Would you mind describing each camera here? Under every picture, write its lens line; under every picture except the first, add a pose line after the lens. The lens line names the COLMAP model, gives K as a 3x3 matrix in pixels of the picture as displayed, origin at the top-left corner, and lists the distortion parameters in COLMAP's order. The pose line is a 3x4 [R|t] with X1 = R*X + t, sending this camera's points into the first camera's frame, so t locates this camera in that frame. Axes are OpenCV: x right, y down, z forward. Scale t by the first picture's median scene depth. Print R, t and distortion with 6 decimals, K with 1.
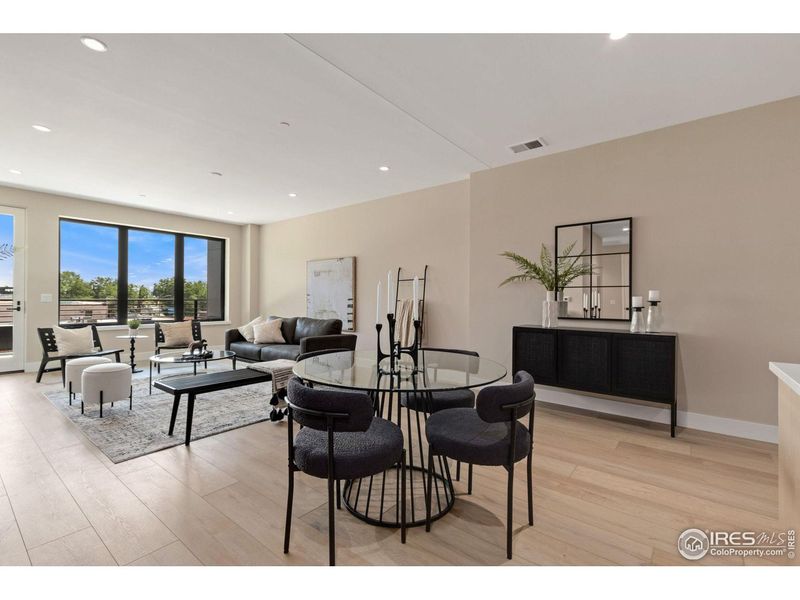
lens RADIAL K [[369.6, 0, 415.1], [0, 369.6, 295.0], [0, 0, 1]] dist [-0.002714, -0.000554]
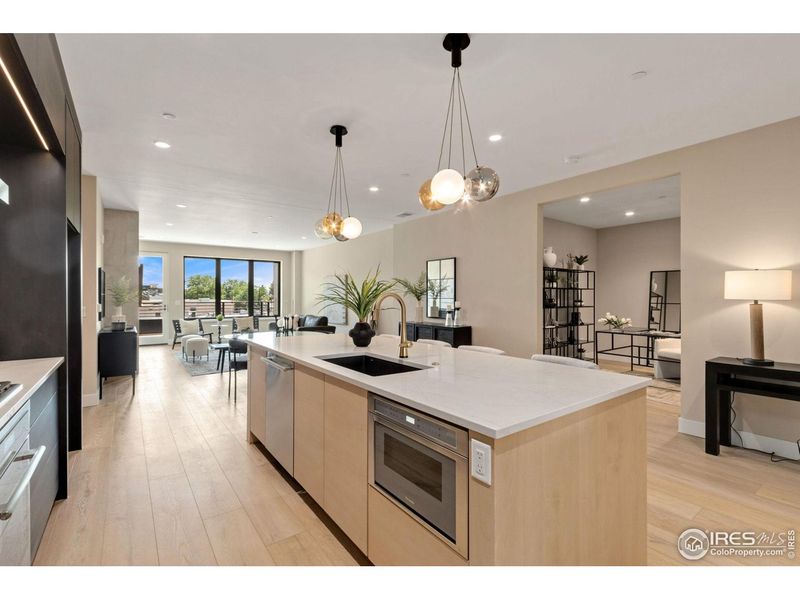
lens RADIAL K [[369.6, 0, 413.2], [0, 369.6, 294.6], [0, 0, 1]] dist [-0.002714, -0.000554]
pose [[0.969353, -0.004414, -0.245631, 0.532288], [0.005432, 0.999979, 0.003470, -0.031449], [0.245610, -0.004698, 0.969357, -0.438138]]
